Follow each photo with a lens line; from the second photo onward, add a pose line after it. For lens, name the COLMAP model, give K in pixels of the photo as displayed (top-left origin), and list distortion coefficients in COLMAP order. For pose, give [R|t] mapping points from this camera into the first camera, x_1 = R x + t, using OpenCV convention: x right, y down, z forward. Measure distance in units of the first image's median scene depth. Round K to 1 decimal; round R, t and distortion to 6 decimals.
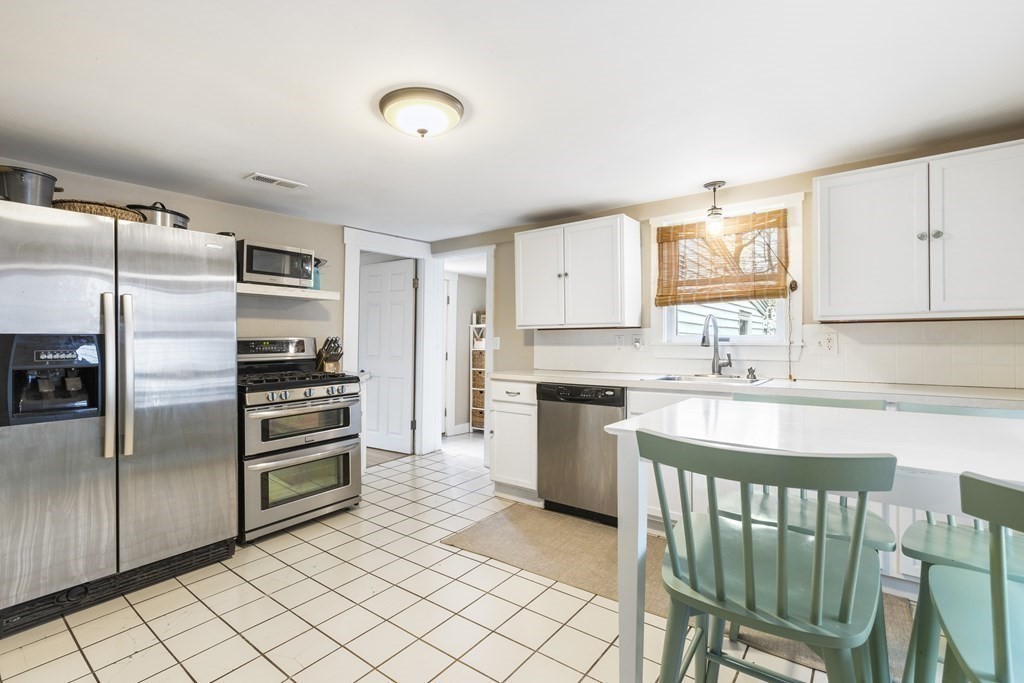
lens RADIAL K [[466.2, 0, 503.2], [0, 466.2, 341.7], [0, 0, 1]] dist [0.002549, 0.000750]
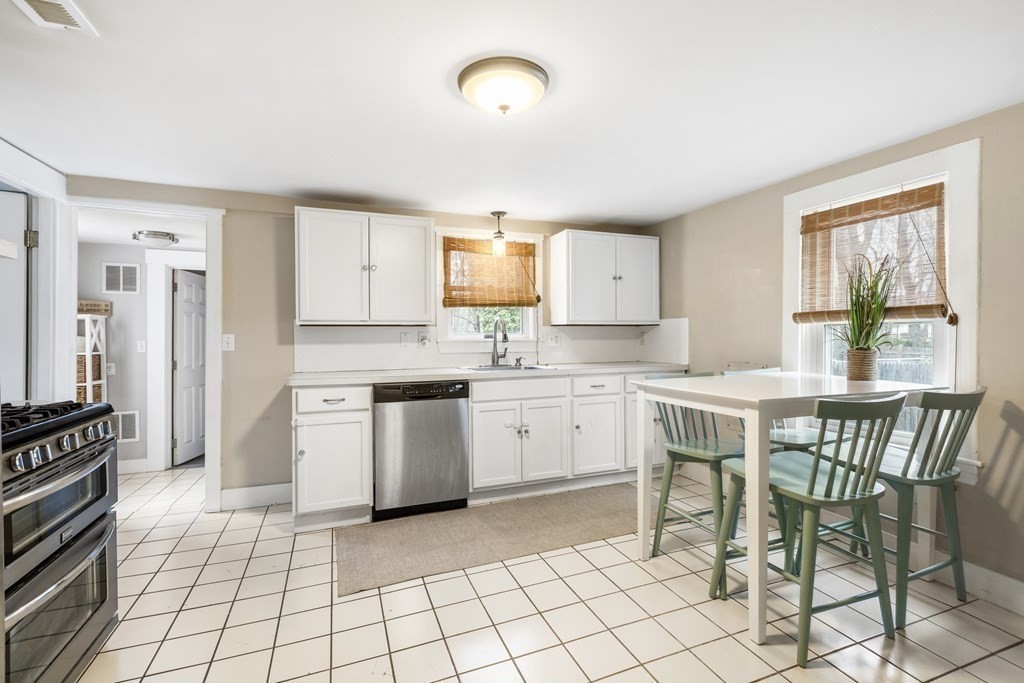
lens RADIAL K [[466.2, 0, 510.2], [0, 466.2, 338.7], [0, 0, 1]] dist [0.002549, 0.000750]
pose [[0.508894, -0.004782, 0.860816, -0.594607], [0.006734, 0.999976, 0.001574, -0.000623], [-0.860803, 0.004996, 0.508914, 0.321348]]
